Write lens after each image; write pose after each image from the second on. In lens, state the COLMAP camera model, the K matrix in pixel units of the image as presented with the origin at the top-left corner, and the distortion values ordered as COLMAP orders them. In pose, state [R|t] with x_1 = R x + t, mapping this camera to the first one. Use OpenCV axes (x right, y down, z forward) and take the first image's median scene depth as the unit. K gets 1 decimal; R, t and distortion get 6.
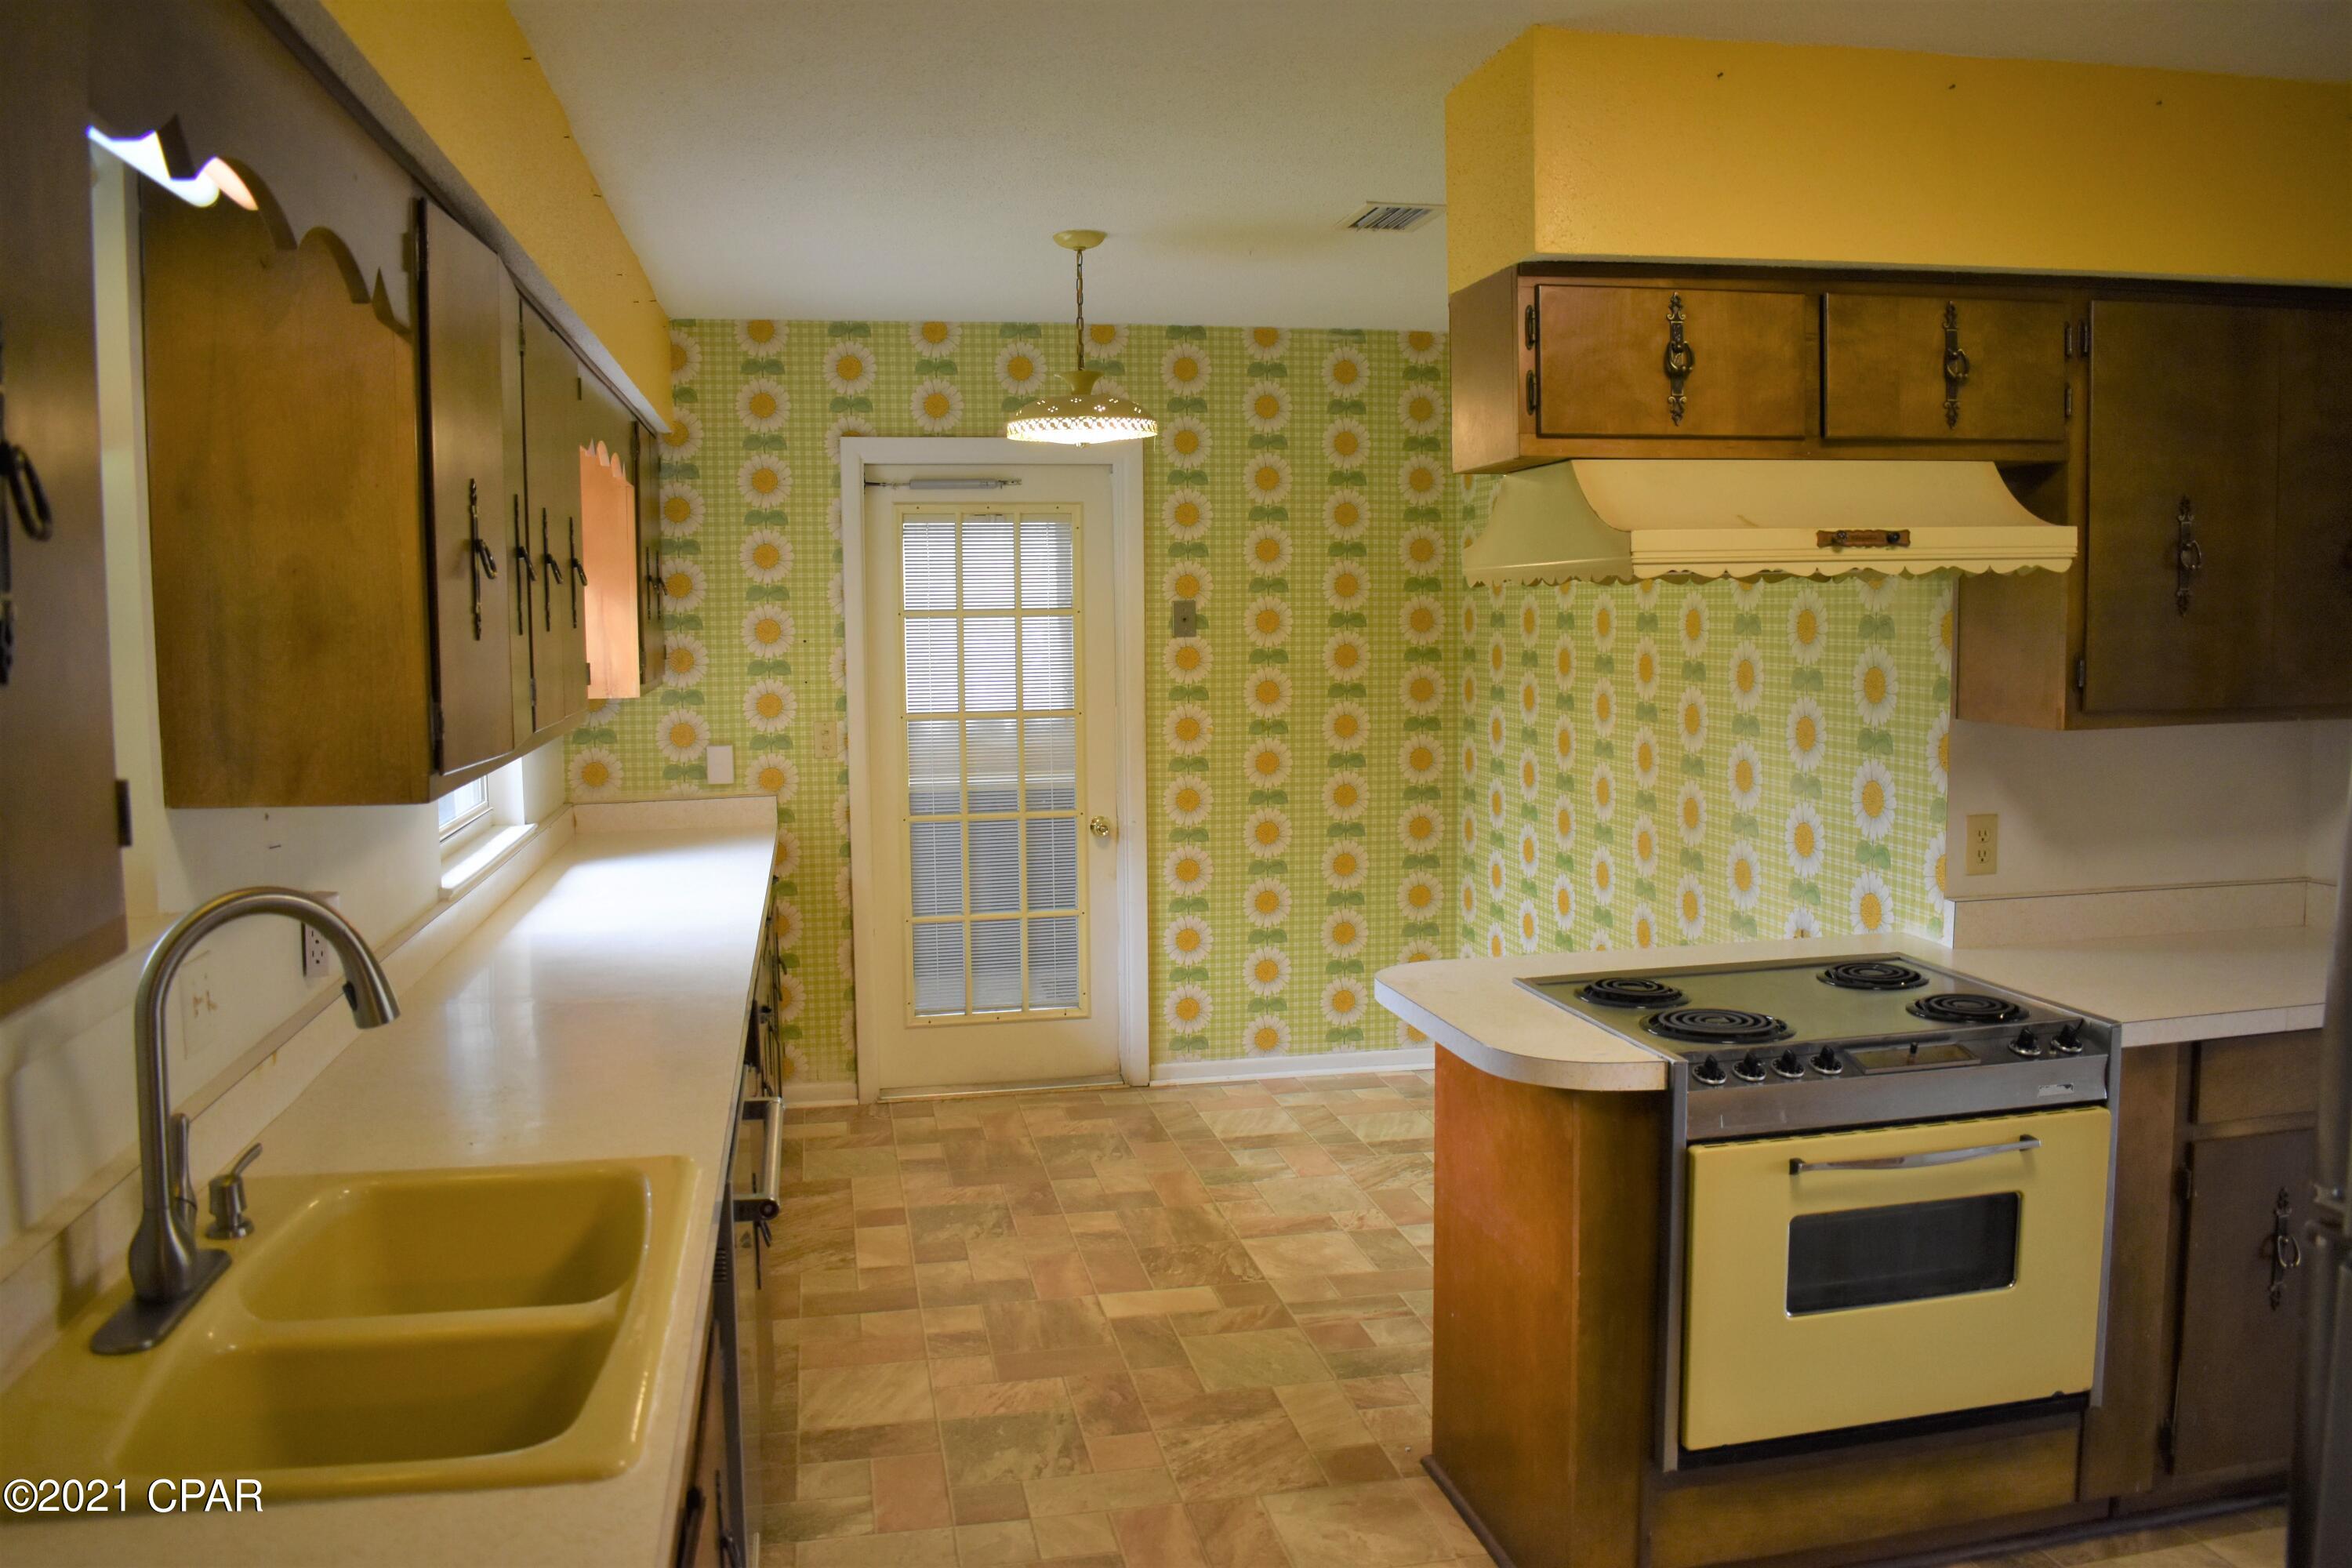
lens RADIAL K [[1833.6, 0, 1177.4], [0, 1833.6, 776.7], [0, 0, 1]] dist [-0.097808, 0.015265]
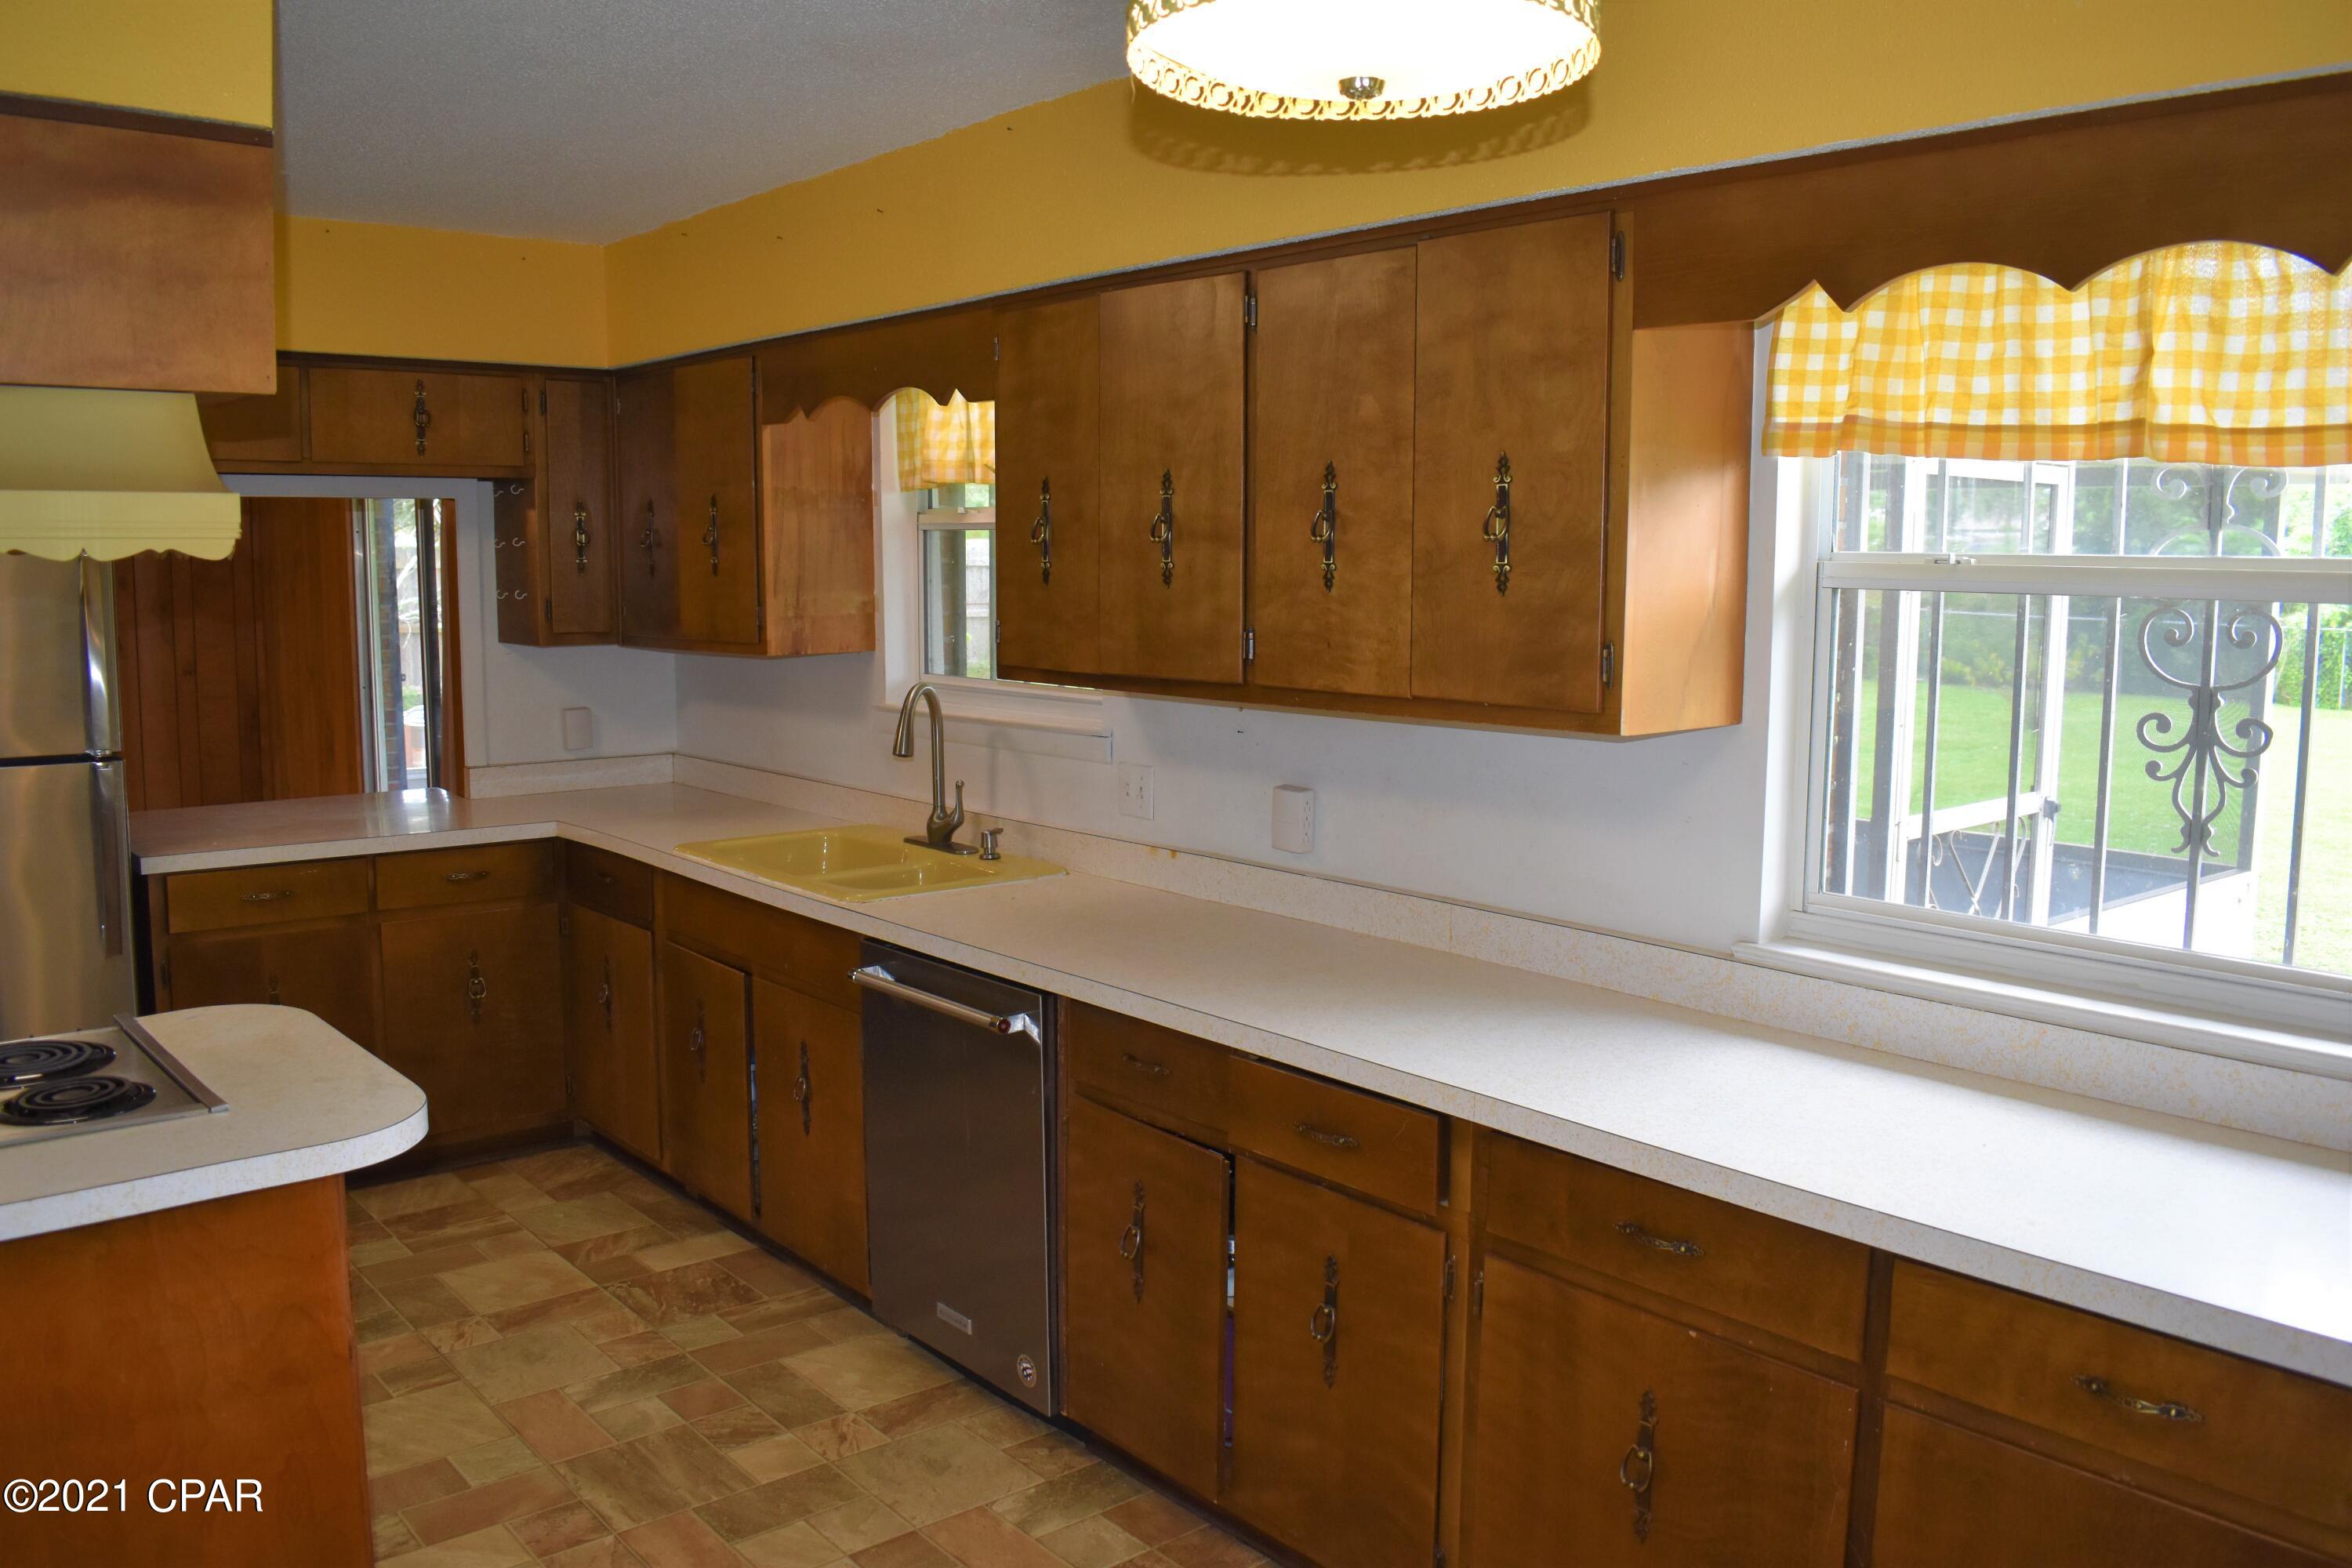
lens RADIAL K [[1833.6, 0, 1178.1], [0, 1833.6, 779.9], [0, 0, 1]] dist [-0.097808, 0.015265]
pose [[-0.869473, 0.065755, -0.489584, 0.200393], [-0.046972, 0.975605, 0.214450, -0.190033], [0.491742, 0.209455, -0.845174, 1.807418]]
